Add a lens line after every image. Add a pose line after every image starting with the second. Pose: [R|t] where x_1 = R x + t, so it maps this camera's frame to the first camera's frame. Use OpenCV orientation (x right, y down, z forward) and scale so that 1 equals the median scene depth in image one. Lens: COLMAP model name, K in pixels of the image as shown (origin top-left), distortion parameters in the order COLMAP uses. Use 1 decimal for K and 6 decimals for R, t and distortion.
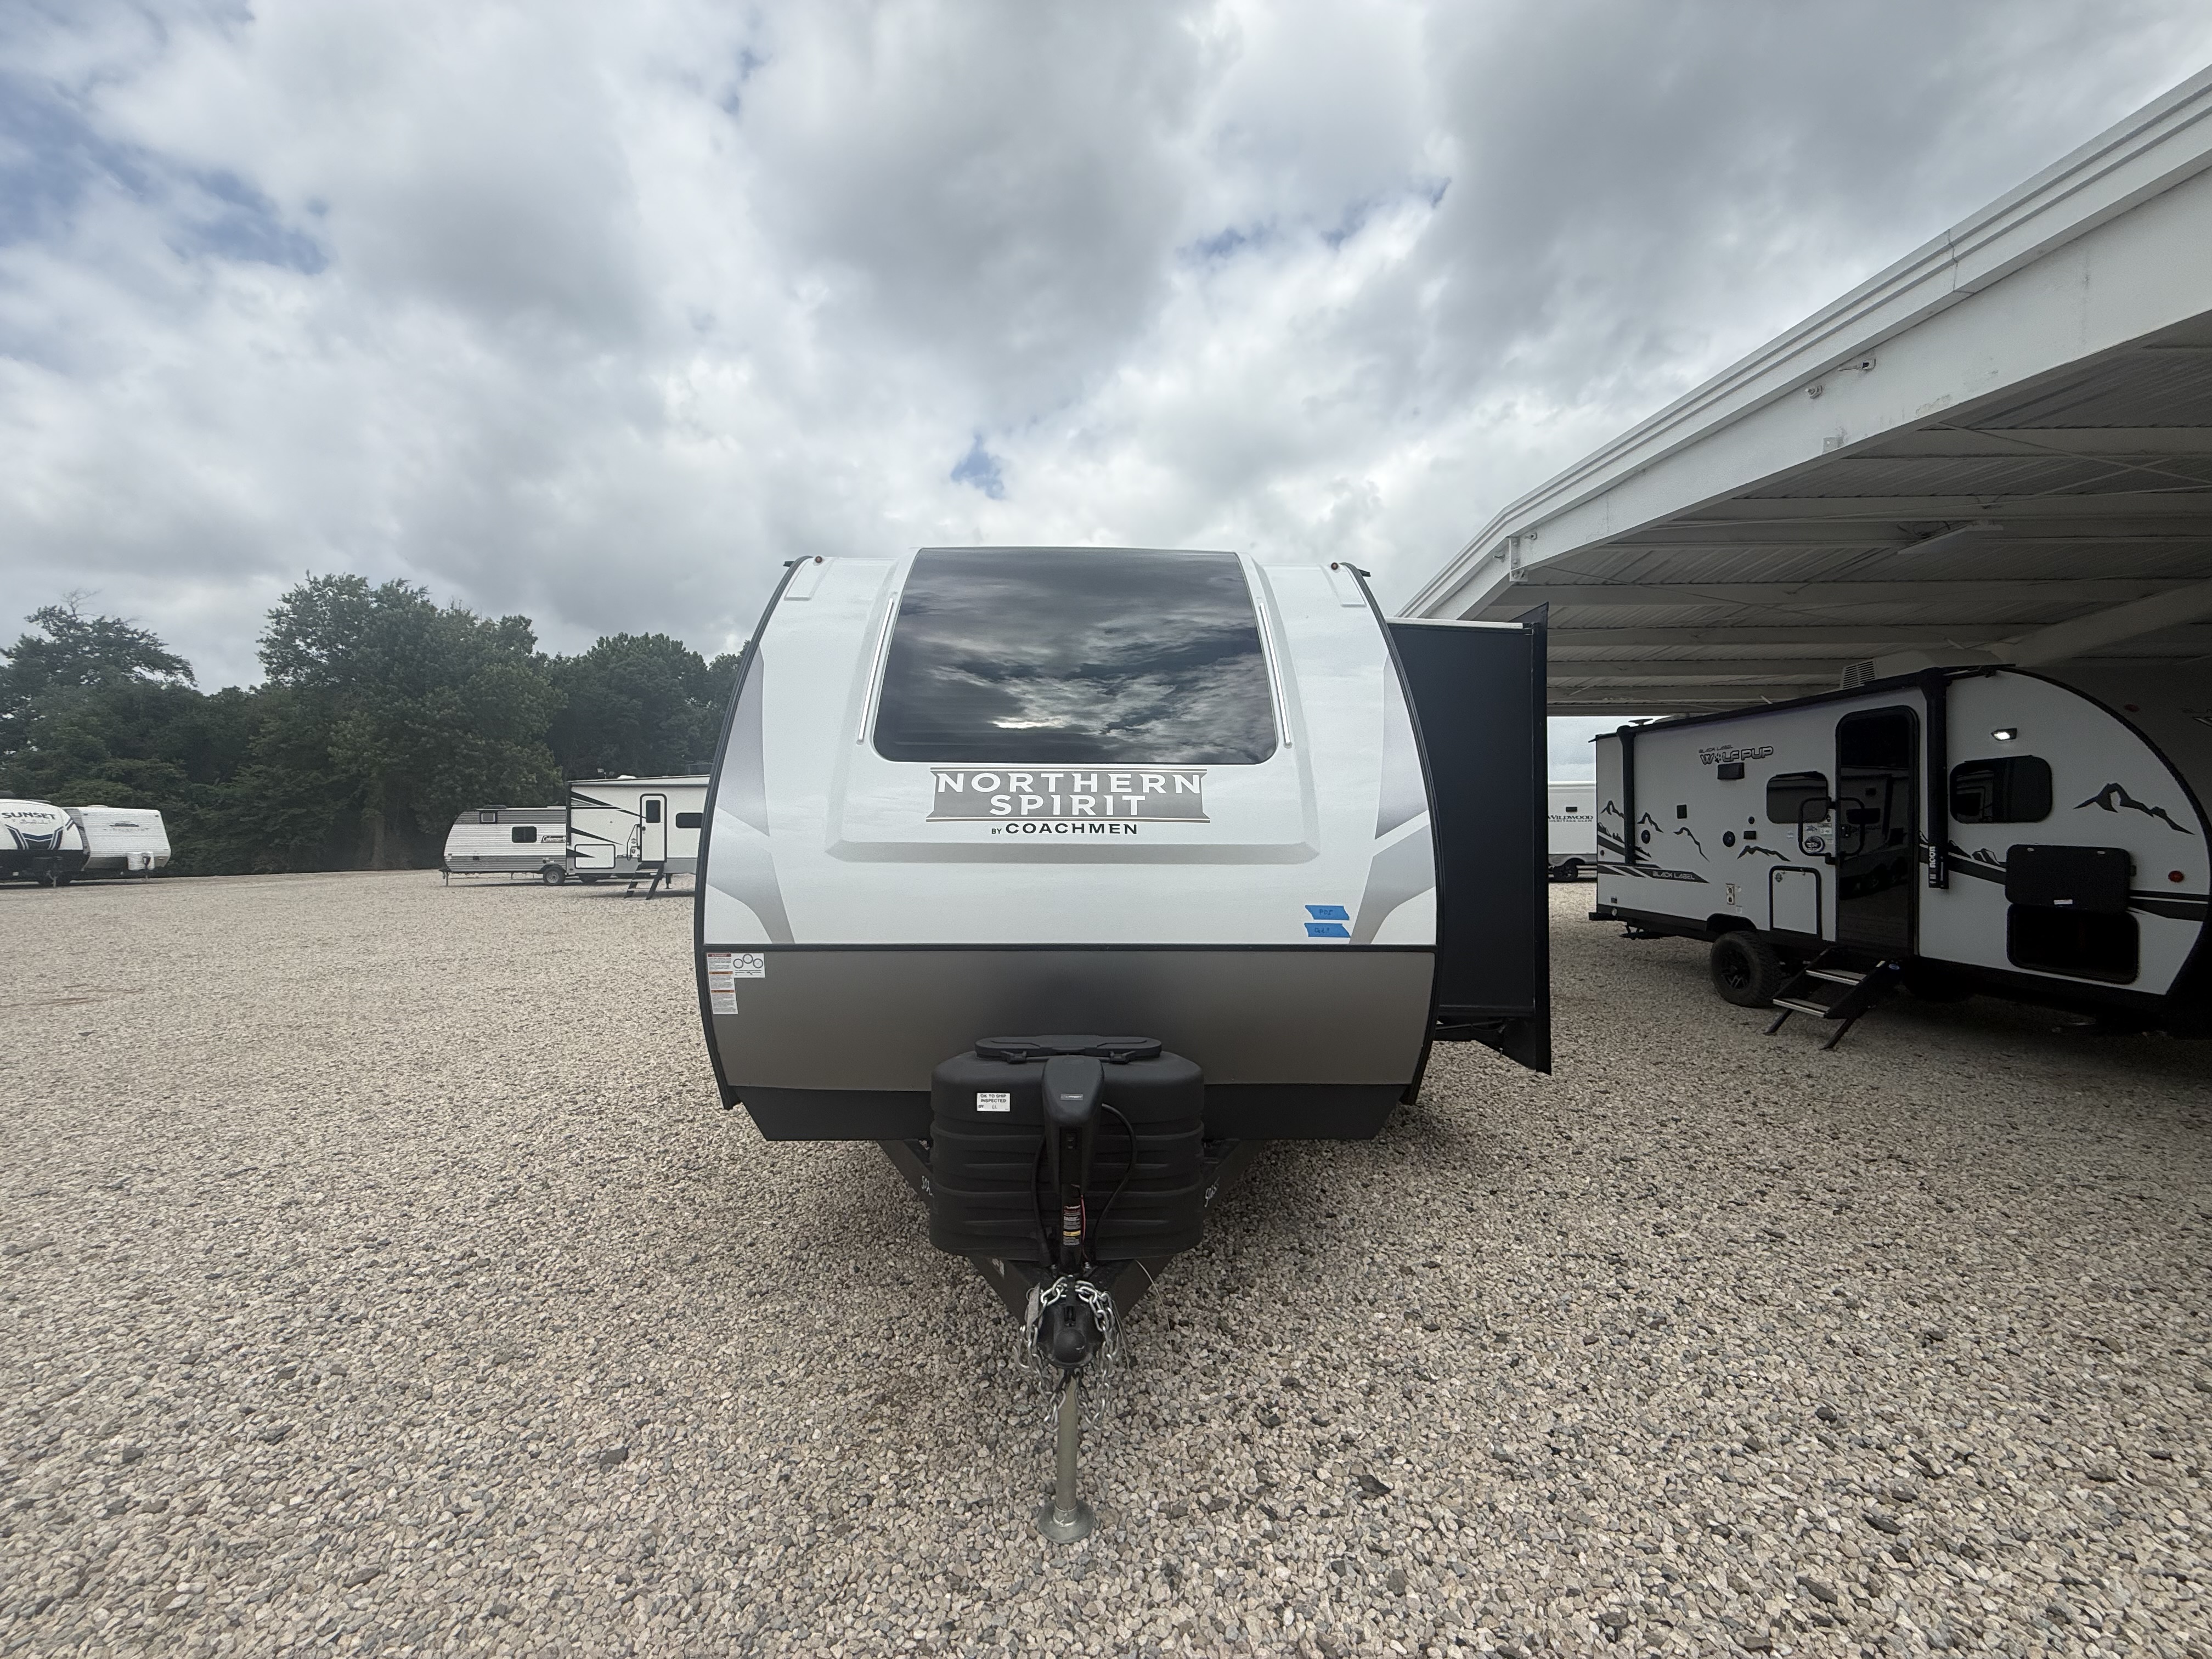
lens RADIAL K [[876.7, 0, 1097.8], [0, 876.7, 829.6], [0, 0, 1]] dist [-0.000209, 0.000028]
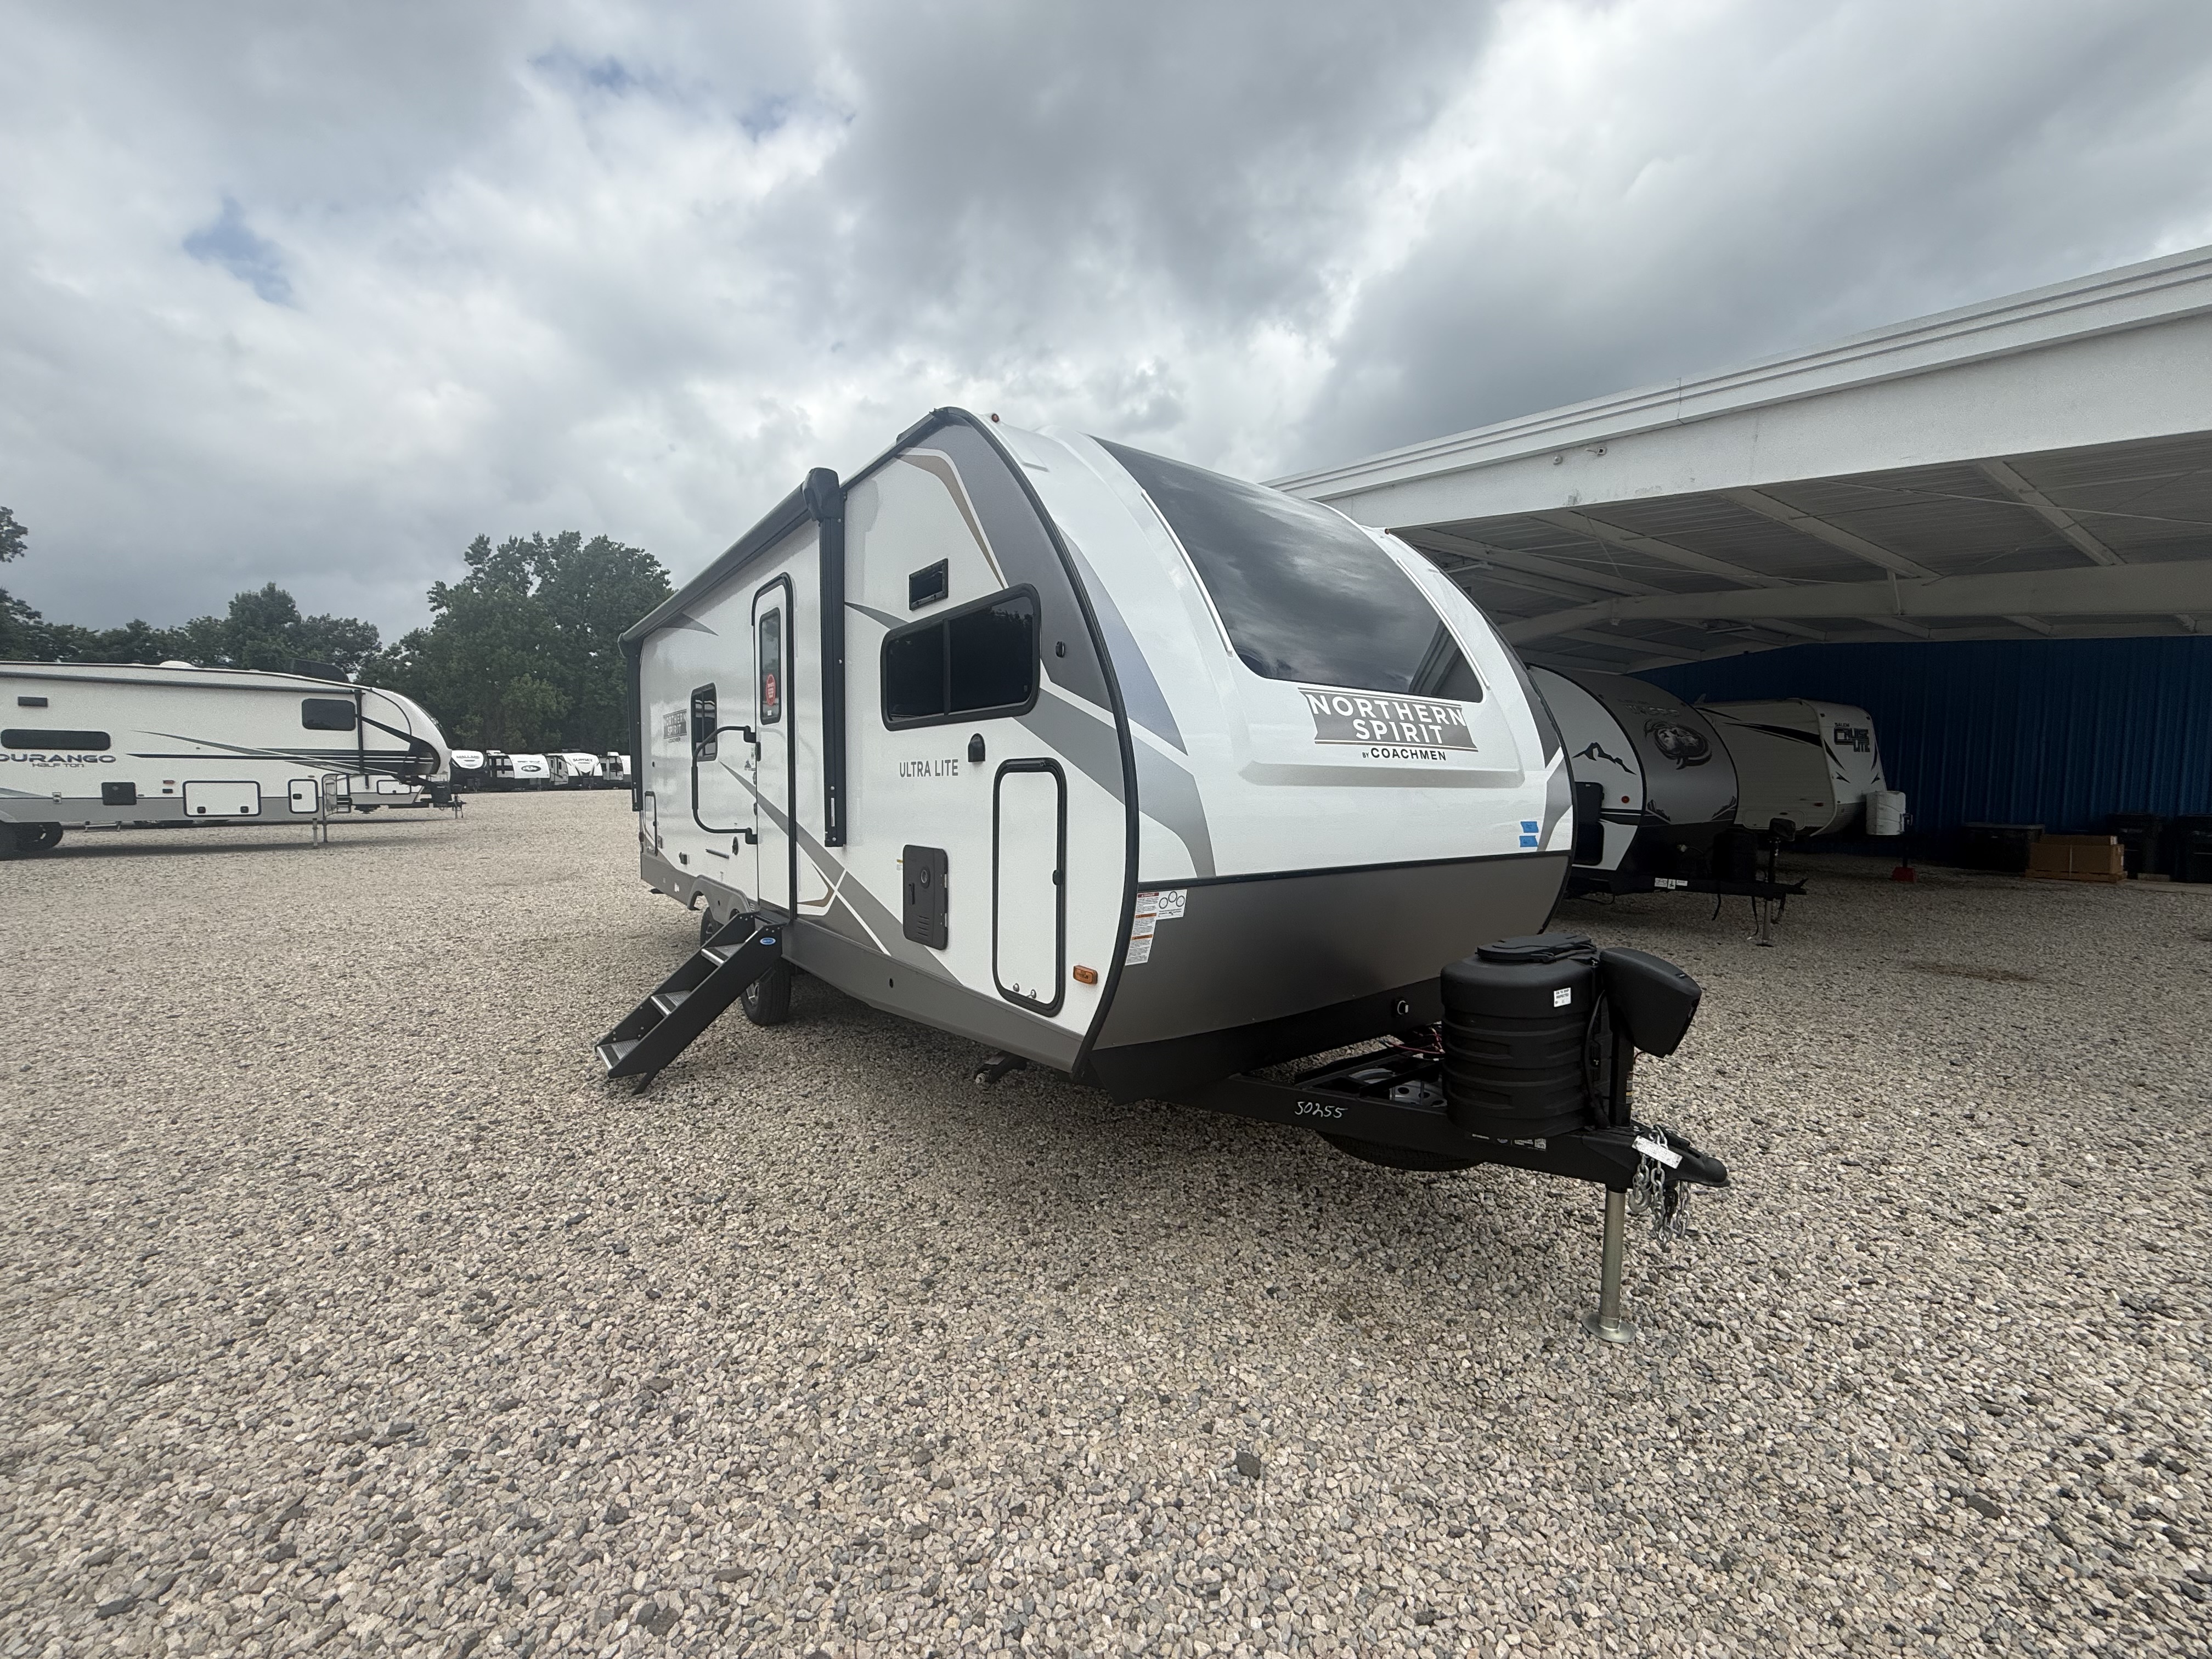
lens RADIAL K [[876.7, 0, 1097.8], [0, 876.7, 829.6], [0, 0, 1]] dist [-0.000209, 0.000028]
pose [[0.820971, -0.026544, 0.570353, -0.600202], [-0.012702, 0.997823, 0.064721, 0.016593], [-0.570829, -0.060379, 0.818846, 0.213135]]
